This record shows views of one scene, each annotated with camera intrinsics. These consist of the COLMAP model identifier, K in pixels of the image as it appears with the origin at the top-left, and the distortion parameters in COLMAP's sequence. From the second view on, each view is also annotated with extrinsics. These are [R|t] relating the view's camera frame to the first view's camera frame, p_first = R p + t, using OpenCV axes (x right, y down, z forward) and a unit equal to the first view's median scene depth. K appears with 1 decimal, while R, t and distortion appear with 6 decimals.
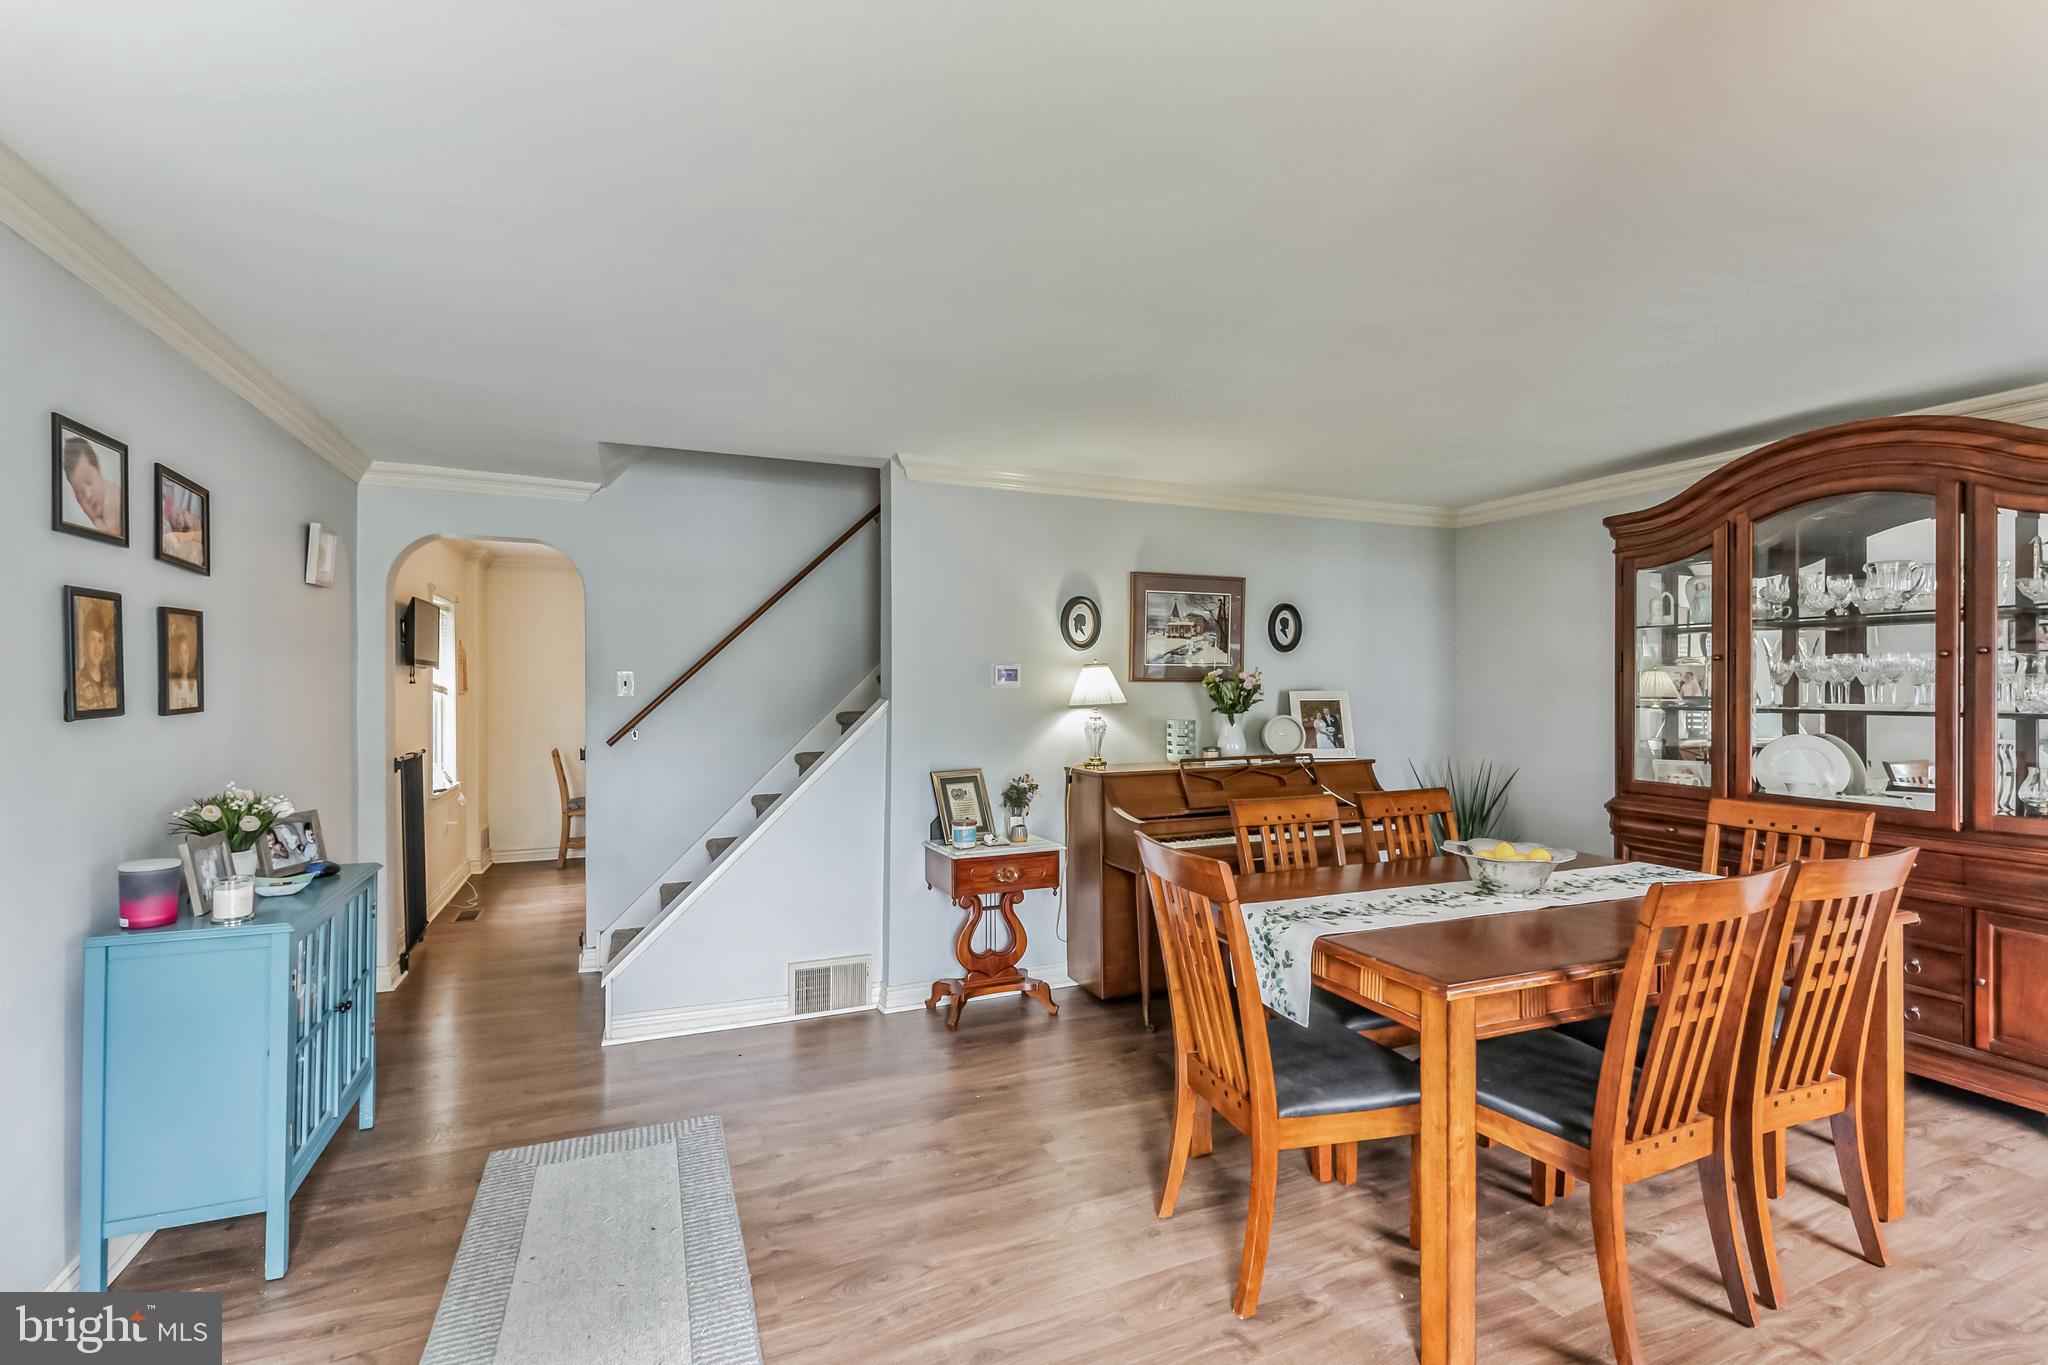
lens RADIAL K [[933.4, 0, 1024.0], [0, 933.4, 682.5], [0, 0, 1]] dist [0.000070, 0.000162]
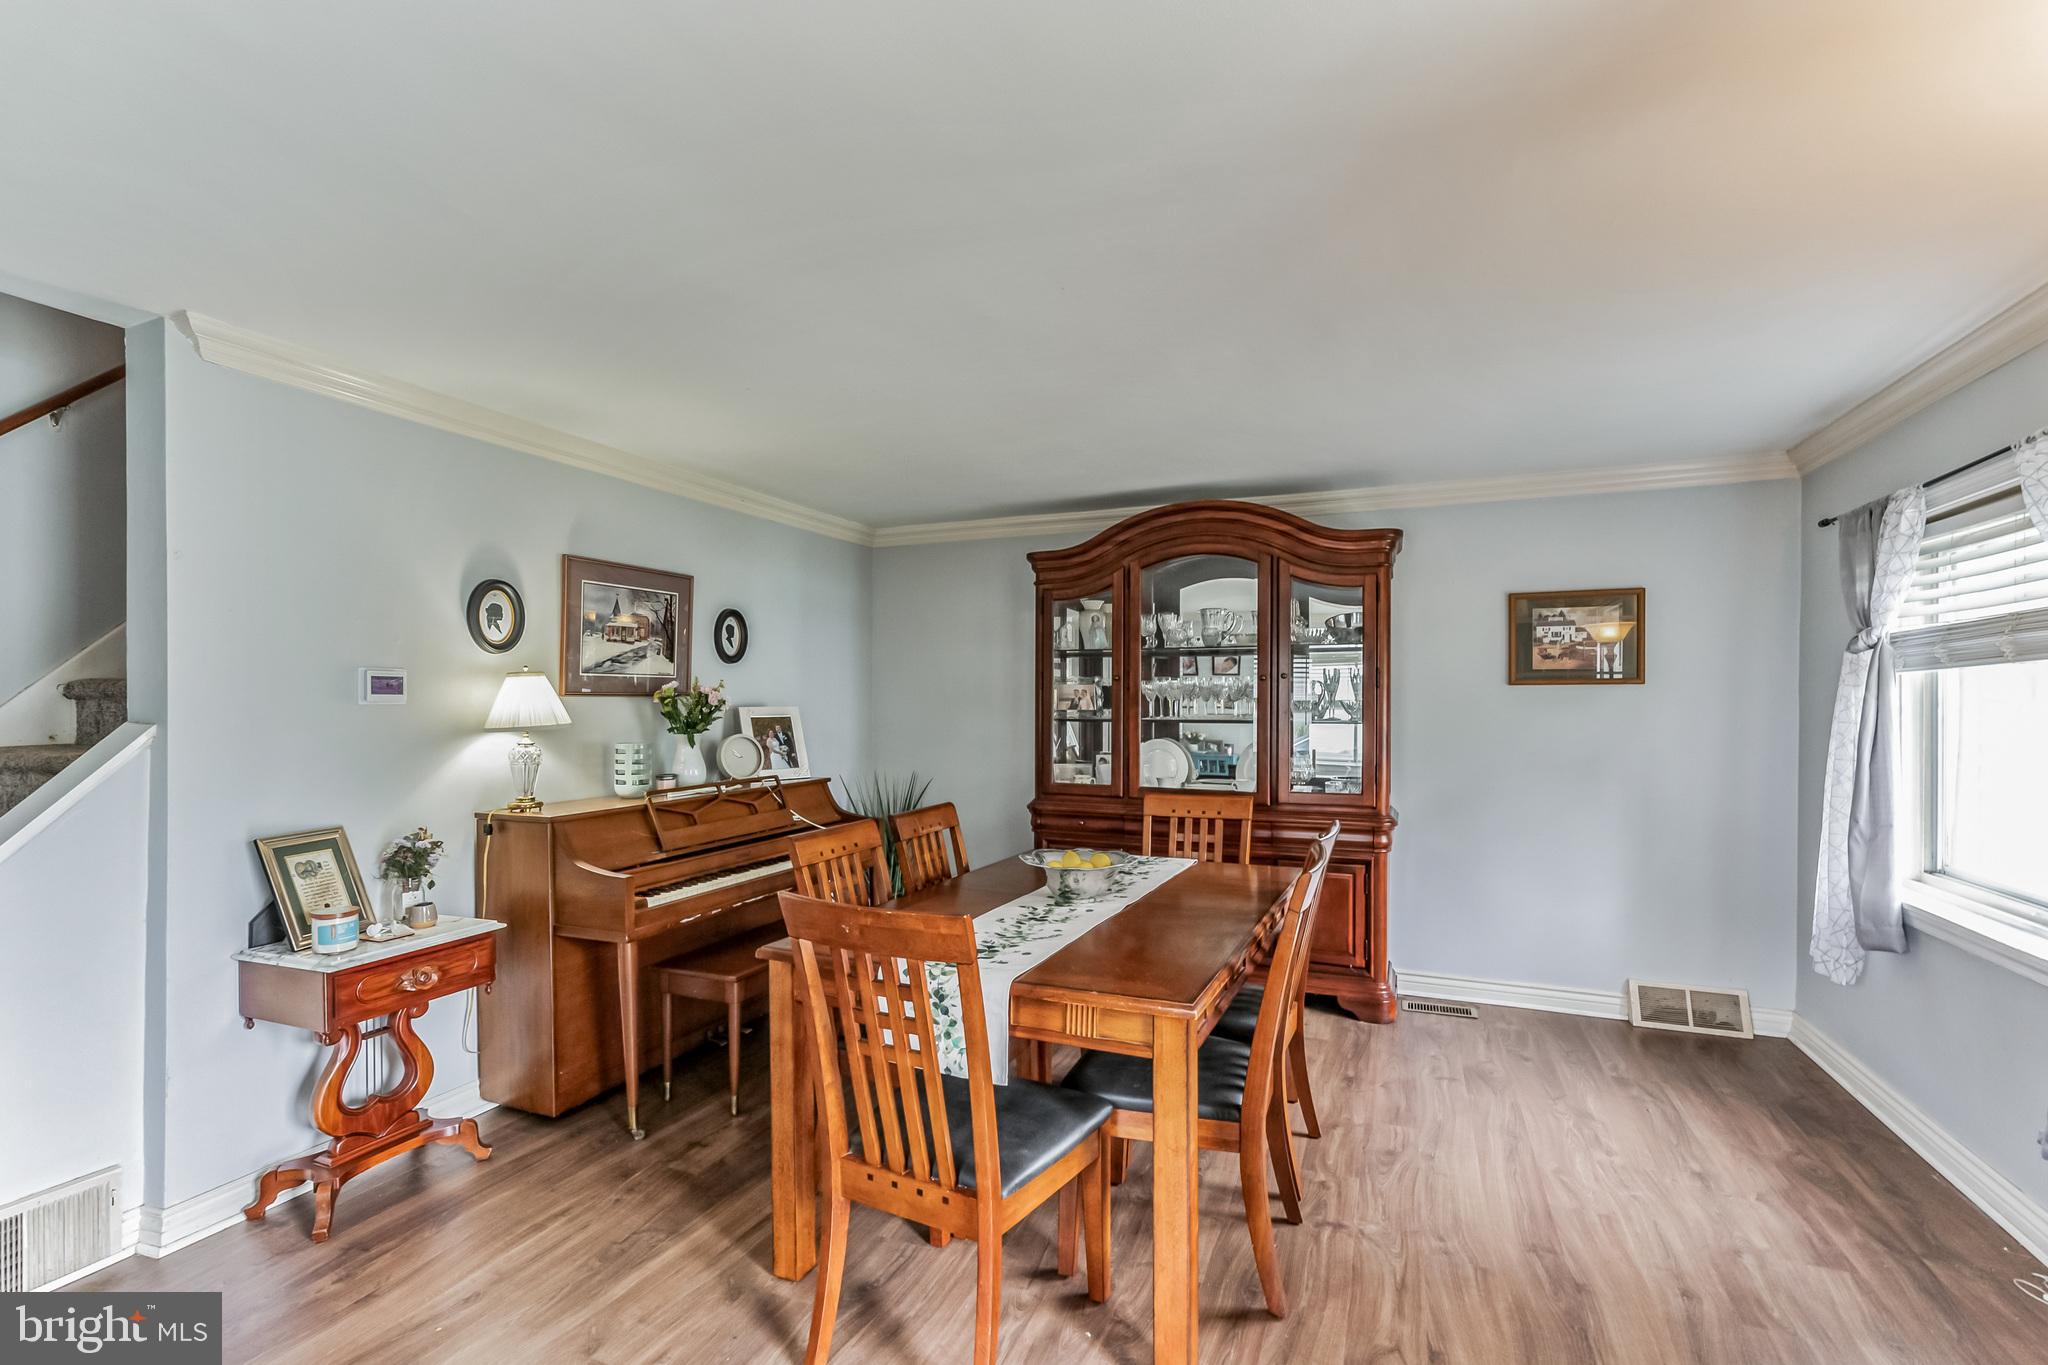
lens RADIAL K [[925.0, 0, 1023.0], [0, 925.0, 704.8], [0, 0, 1]] dist [-0.002821, -0.000226]
pose [[0.710092, -0.002977, 0.704102, -0.164480], [-0.002351, 0.999975, 0.006598, 0.000568], [-0.704105, -0.006341, 0.710068, 0.197184]]
